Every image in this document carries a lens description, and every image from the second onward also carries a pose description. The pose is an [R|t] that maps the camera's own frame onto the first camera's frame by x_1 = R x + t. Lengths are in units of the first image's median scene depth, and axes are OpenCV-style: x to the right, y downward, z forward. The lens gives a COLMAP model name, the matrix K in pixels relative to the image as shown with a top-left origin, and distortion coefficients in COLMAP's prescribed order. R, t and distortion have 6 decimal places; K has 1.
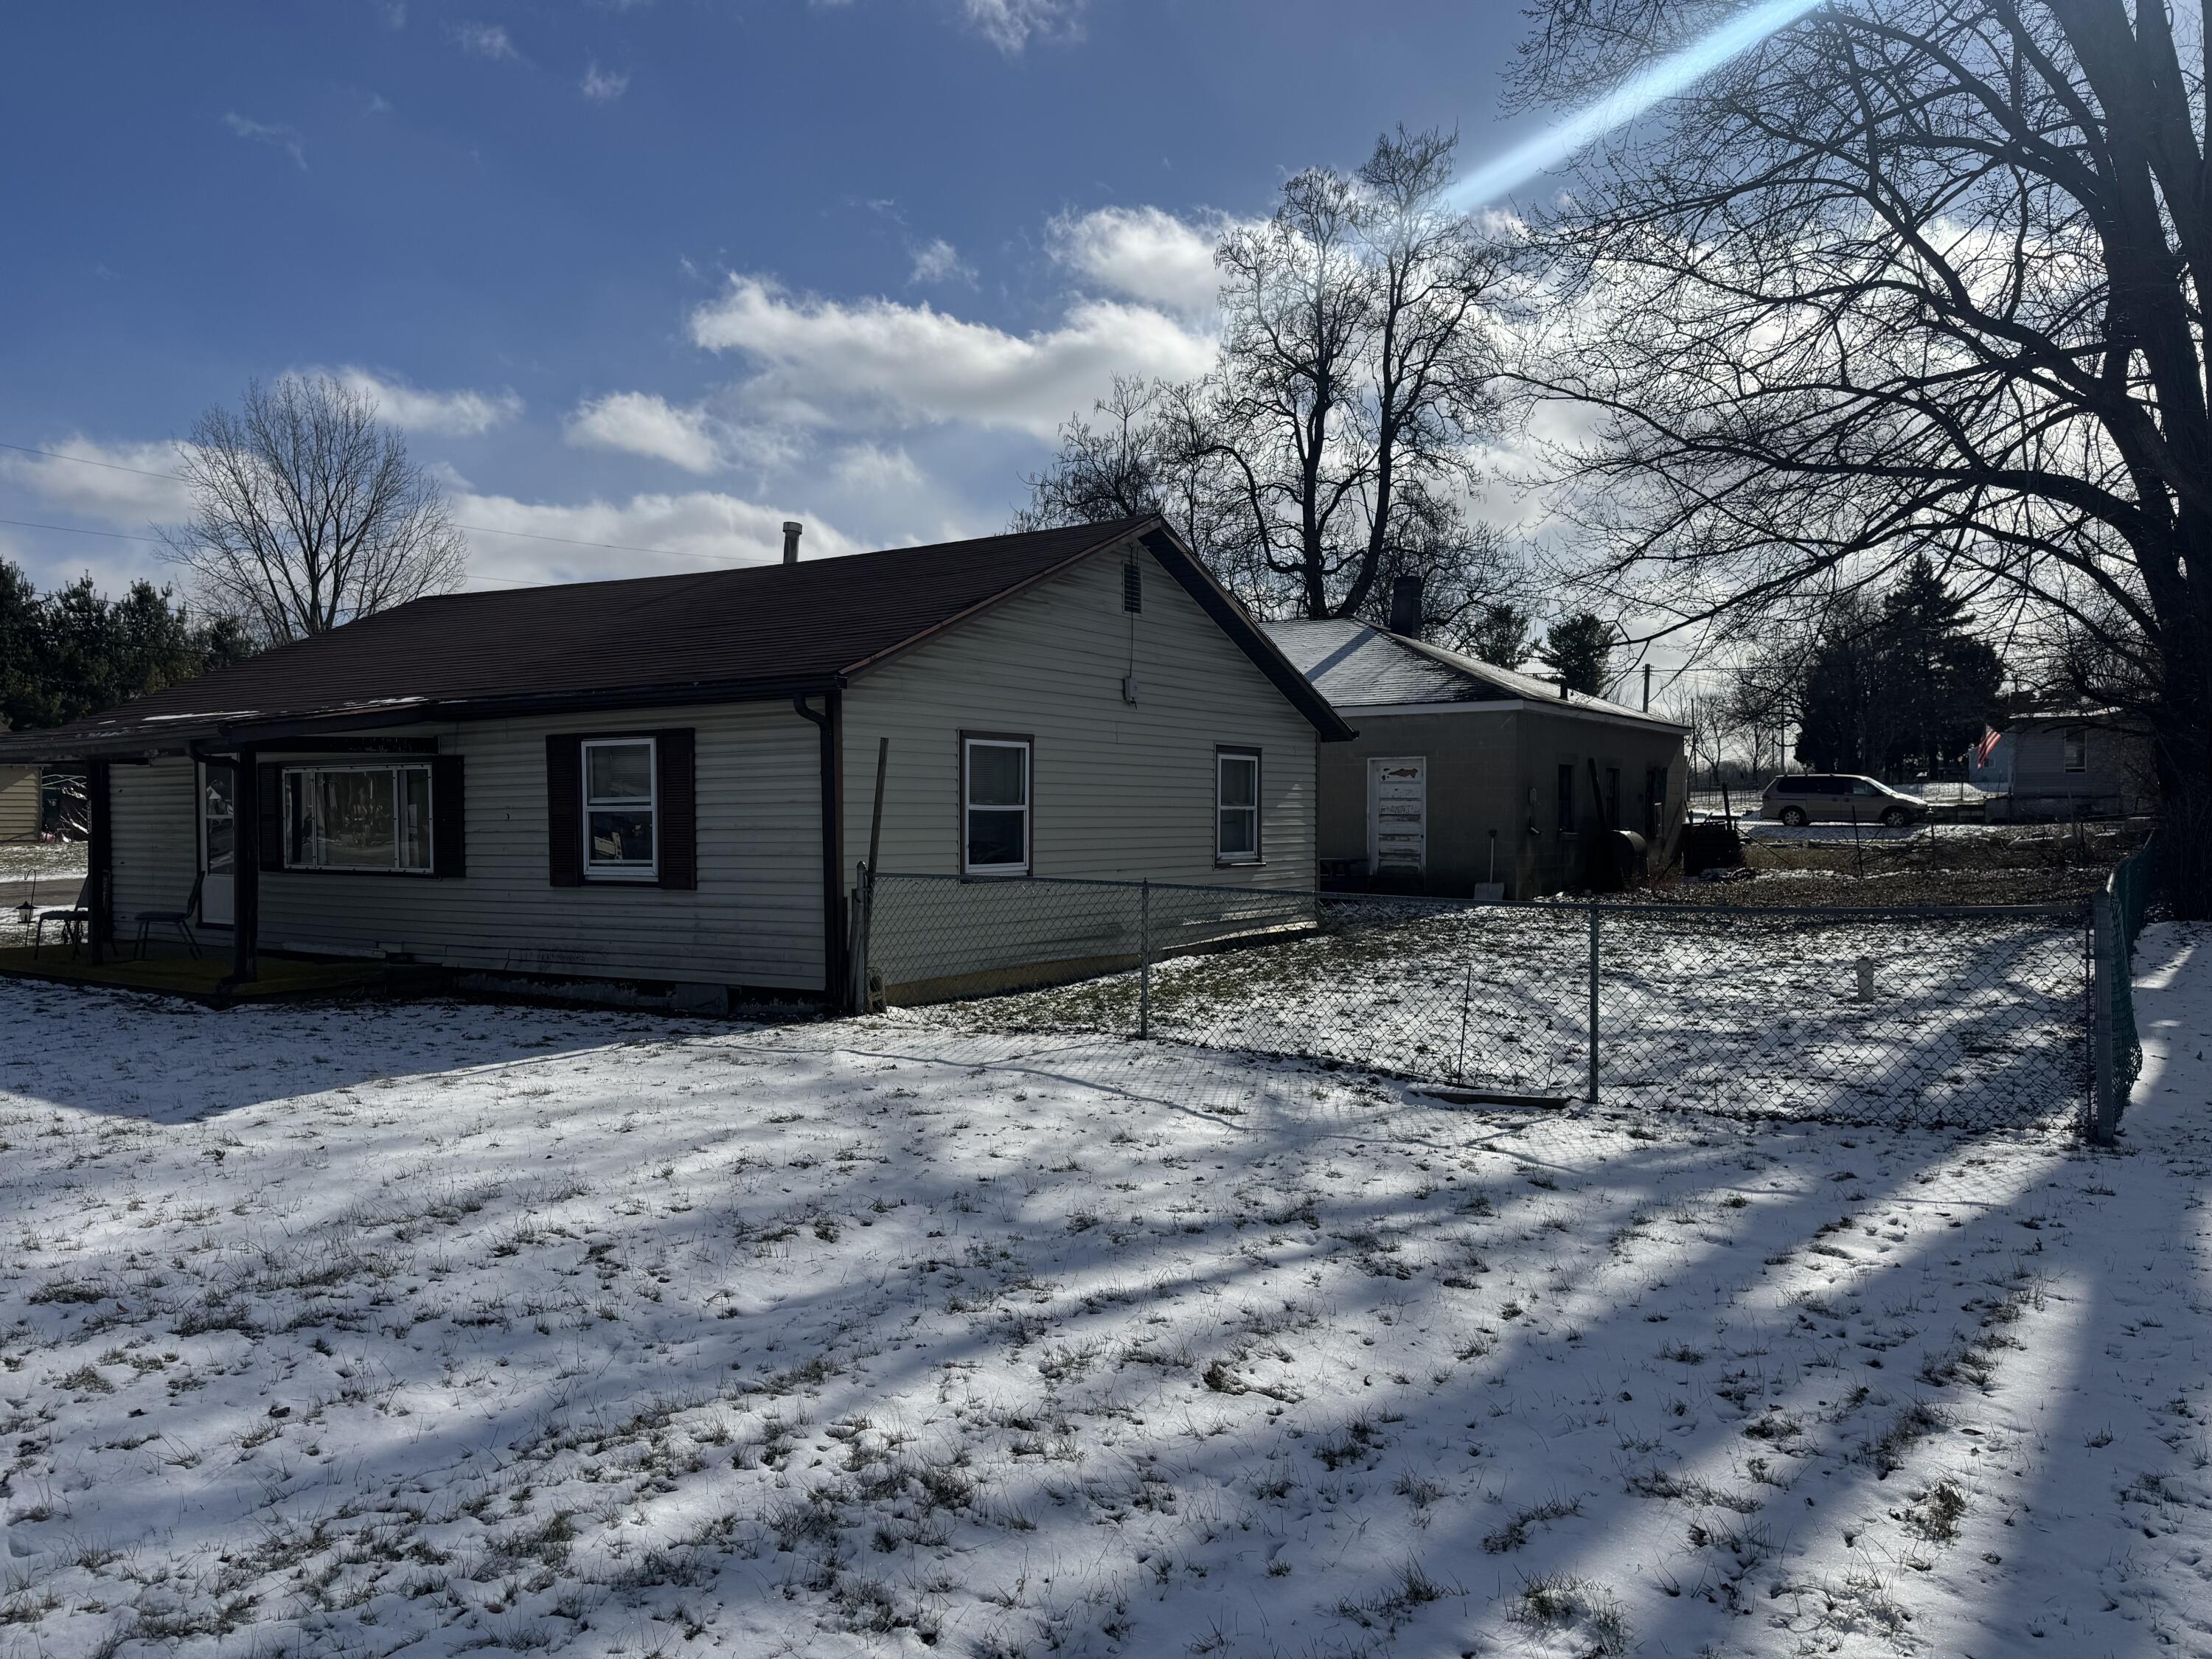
lens RADIAL K [[1523.2, 0, 1106.0], [0, 1523.2, 829.5], [0, 0, 1]] dist [0.110233, -0.174179]
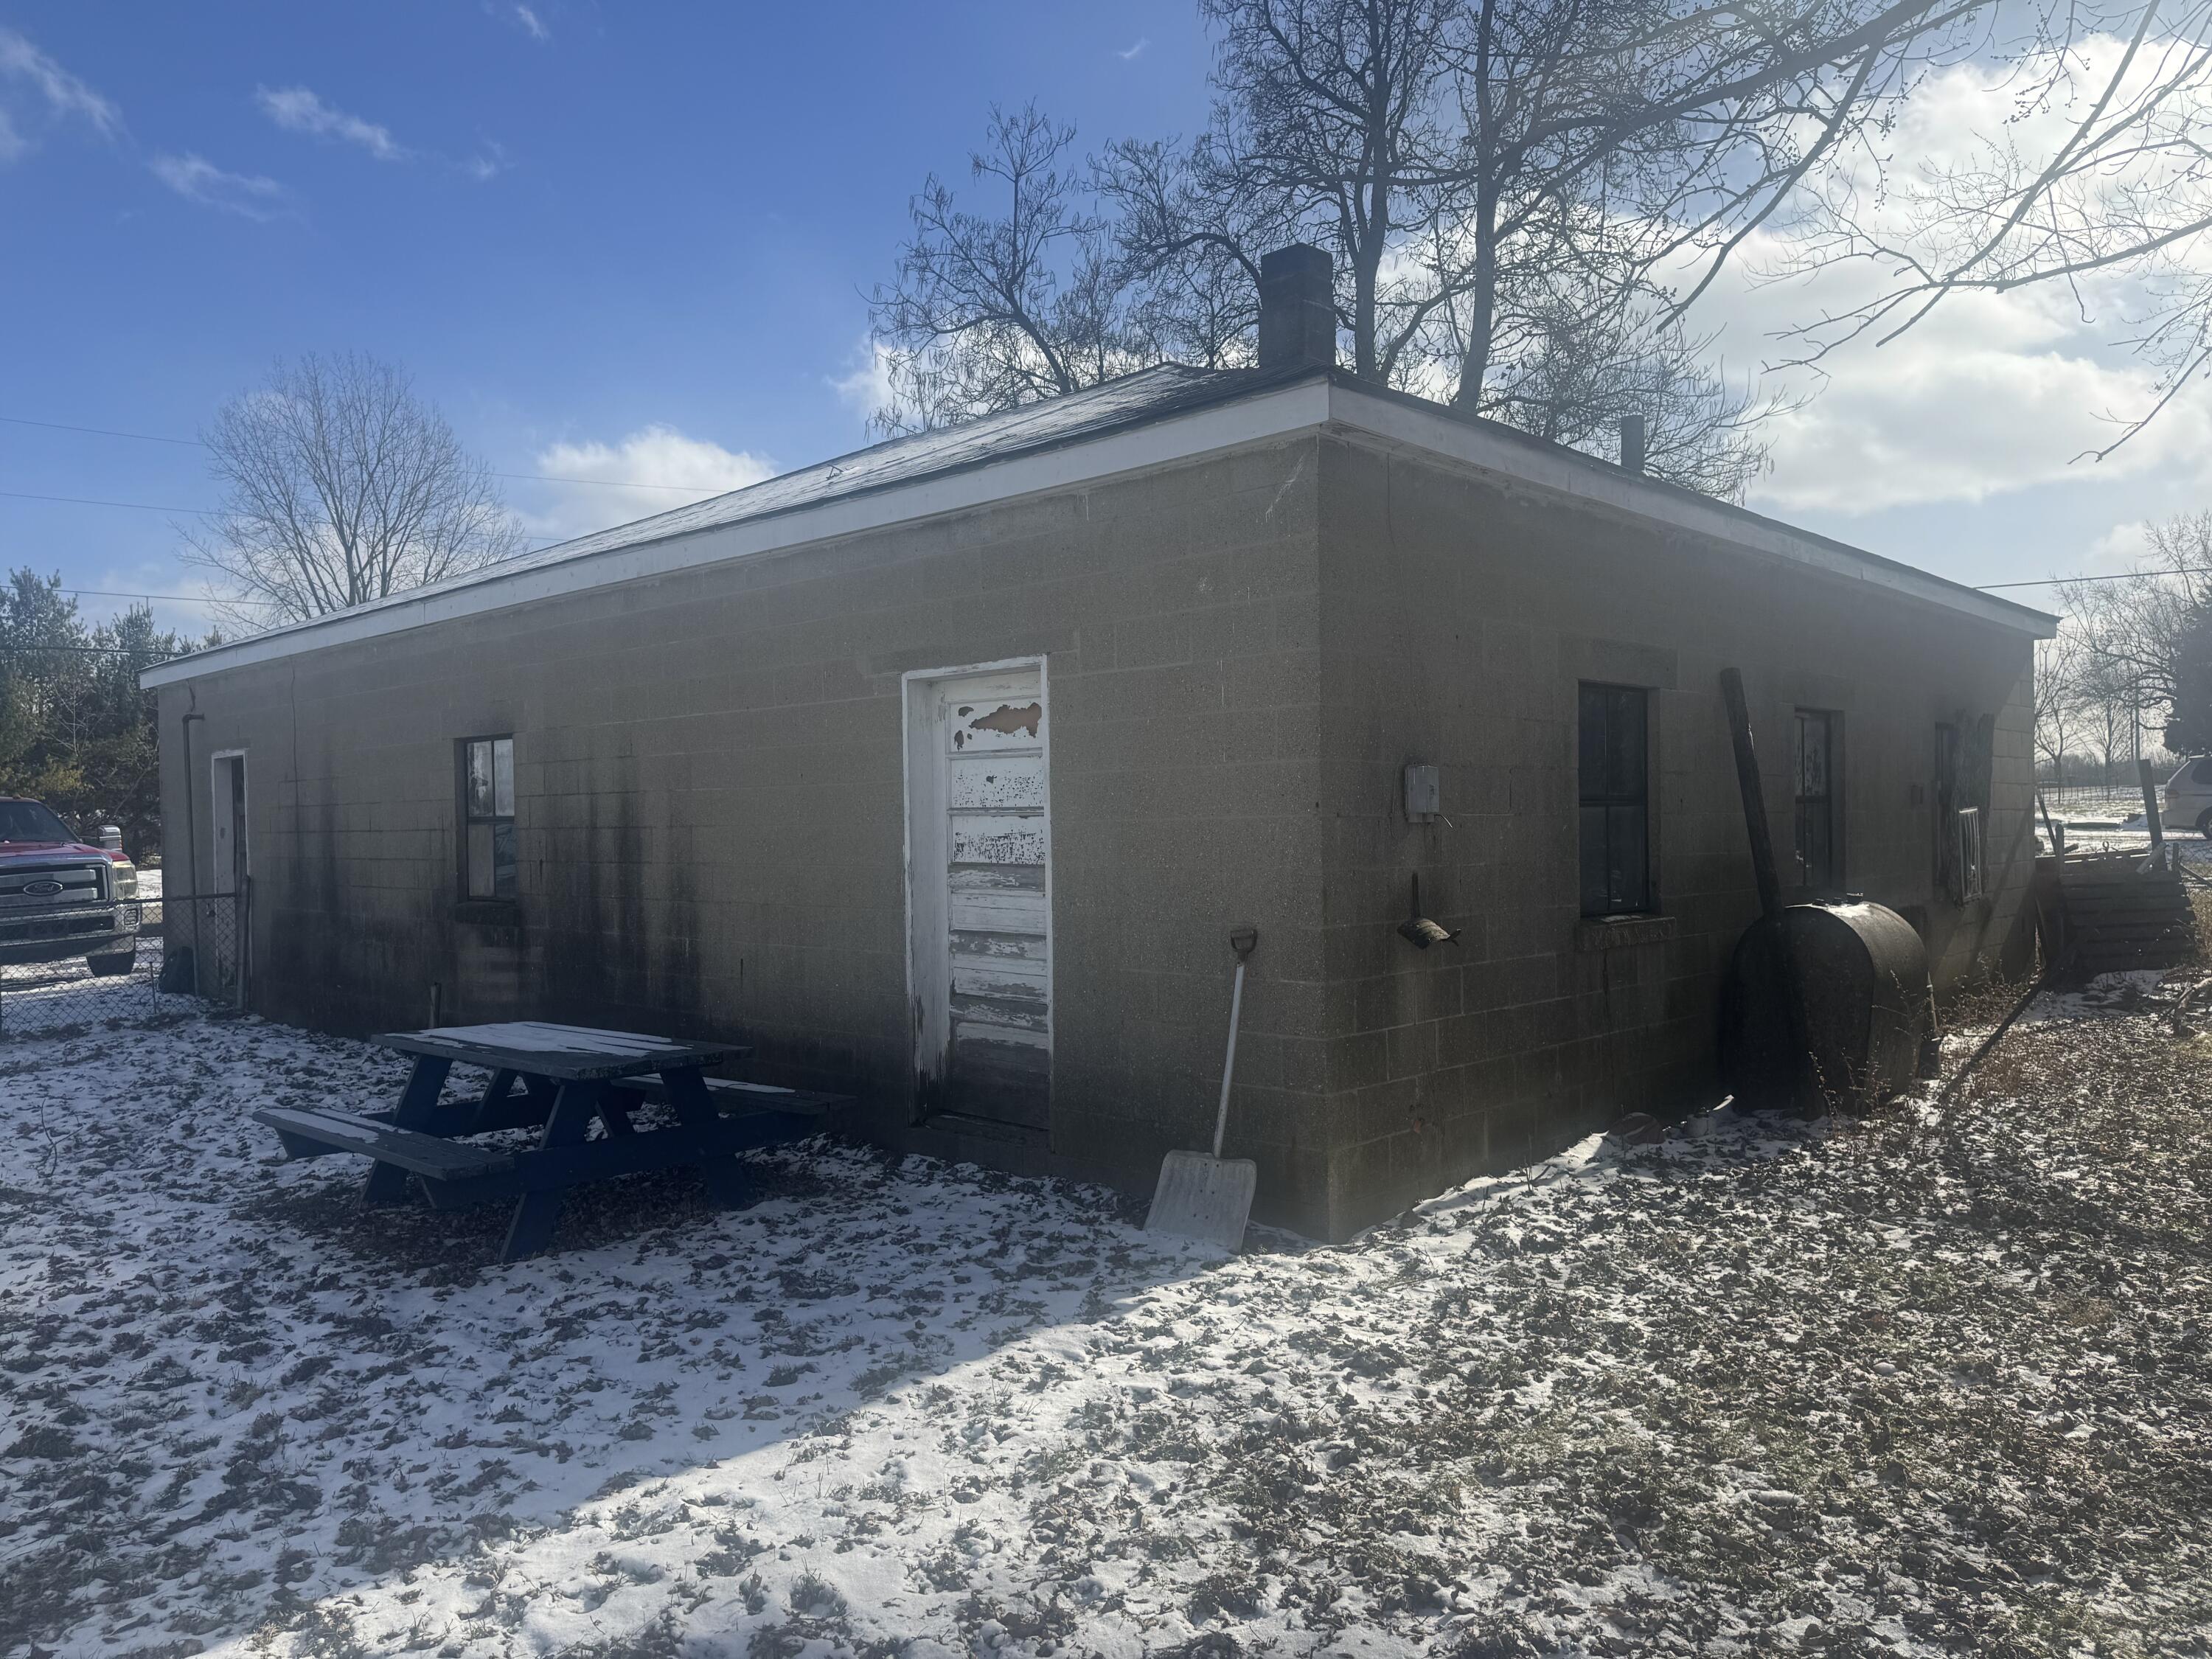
lens RADIAL K [[1523.2, 0, 1106.0], [0, 1523.2, 829.5], [0, 0, 1]] dist [0.110233, -0.174179]
pose [[0.984790, -0.013738, -0.173206, 0.260154], [0.012698, 0.999894, -0.007113, -0.013913], [0.173285, 0.004805, 0.984860, 0.713988]]
